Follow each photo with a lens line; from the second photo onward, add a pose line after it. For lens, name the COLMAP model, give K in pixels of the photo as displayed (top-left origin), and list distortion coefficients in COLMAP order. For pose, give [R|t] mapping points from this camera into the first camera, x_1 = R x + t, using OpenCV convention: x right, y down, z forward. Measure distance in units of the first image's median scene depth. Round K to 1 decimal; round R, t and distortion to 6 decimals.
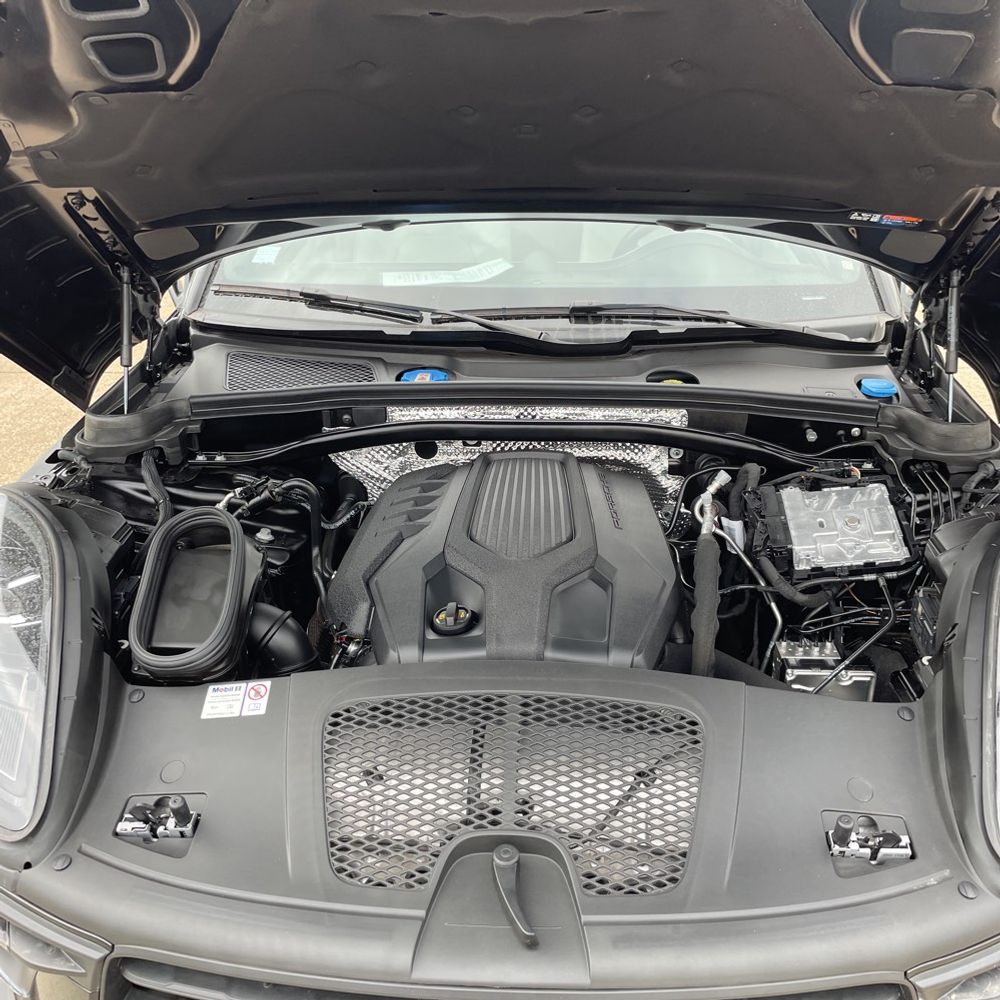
lens RADIAL K [[1015.6, 0, 505.6], [0, 1015.6, 478.3], [0, 0, 1]] dist [0.102181, -0.144092]
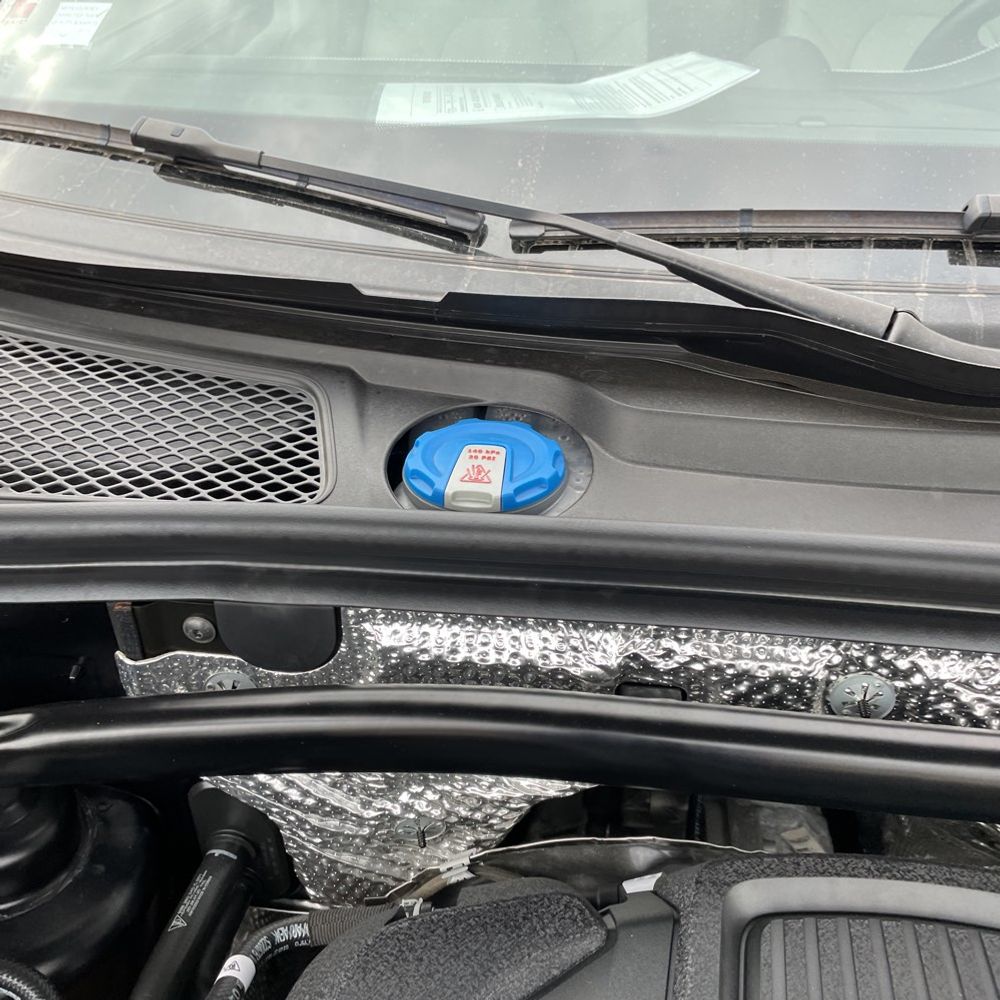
lens RADIAL K [[1015.6, 0, 505.6], [0, 1015.6, 478.3], [0, 0, 1]] dist [0.102181, -0.144092]
pose [[0.997775, 0.046927, -0.047366, -0.056049], [-0.038824, 0.986441, 0.159457, -0.132428], [0.054207, -0.157263, 0.986068, 0.668026]]
